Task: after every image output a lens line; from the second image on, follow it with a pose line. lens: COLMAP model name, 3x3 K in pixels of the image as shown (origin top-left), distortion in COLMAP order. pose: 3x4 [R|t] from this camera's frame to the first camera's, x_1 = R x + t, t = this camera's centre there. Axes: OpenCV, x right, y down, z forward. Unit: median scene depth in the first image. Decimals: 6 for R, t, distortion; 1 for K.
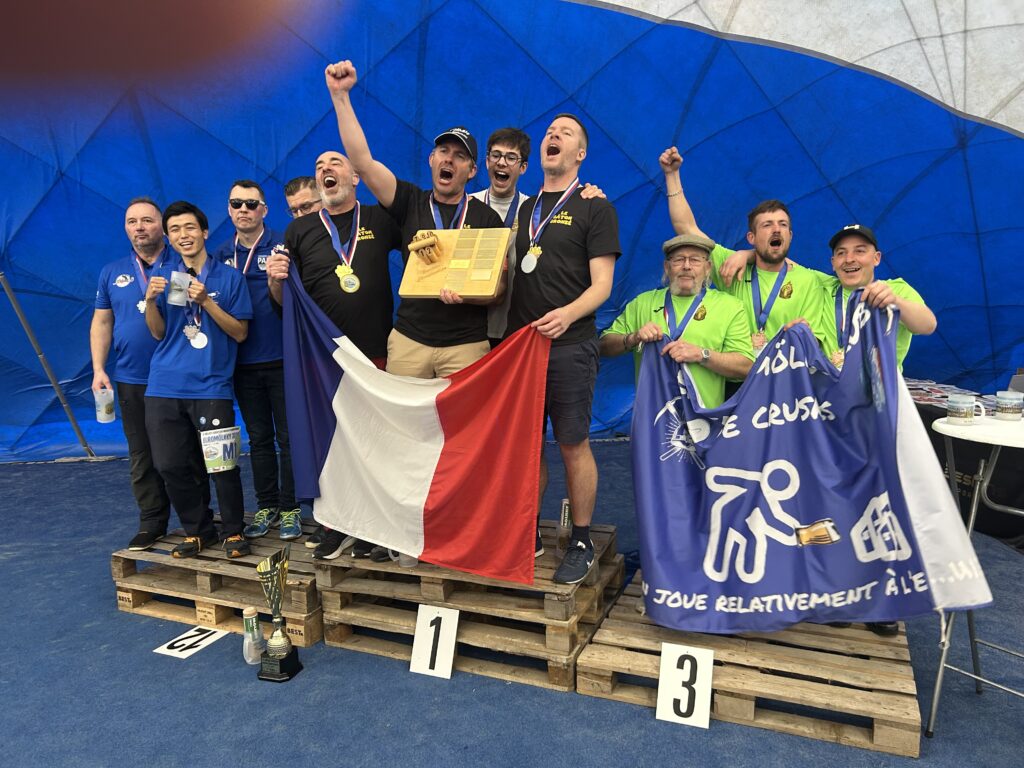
lens RADIAL K [[761.5, 0, 514.6], [0, 761.5, 386.8], [0, 0, 1]] dist [0.005142, -0.003315]
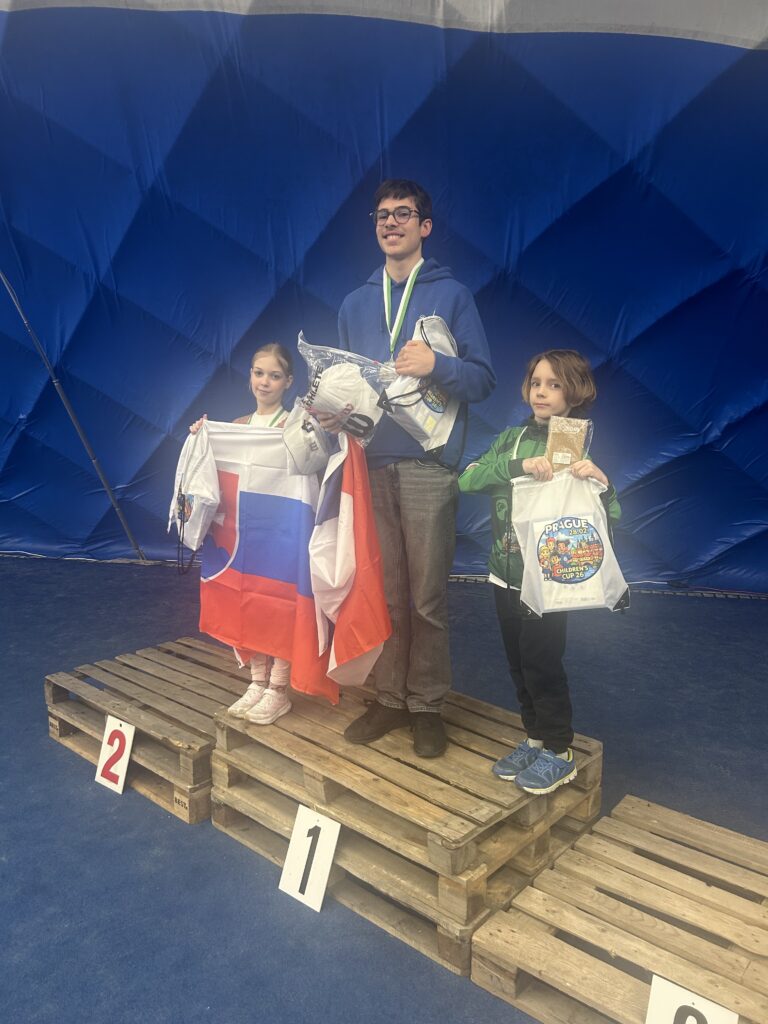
lens RADIAL K [[761.5, 0, 381.1], [0, 761.5, 508.1], [0, 0, 1]] dist [0.005142, -0.003315]
pose [[0.946958, 0.062981, -0.315125, 0.180579], [-0.061240, 0.998004, 0.015433, -0.035058], [0.315468, 0.004684, 0.948925, 0.280676]]
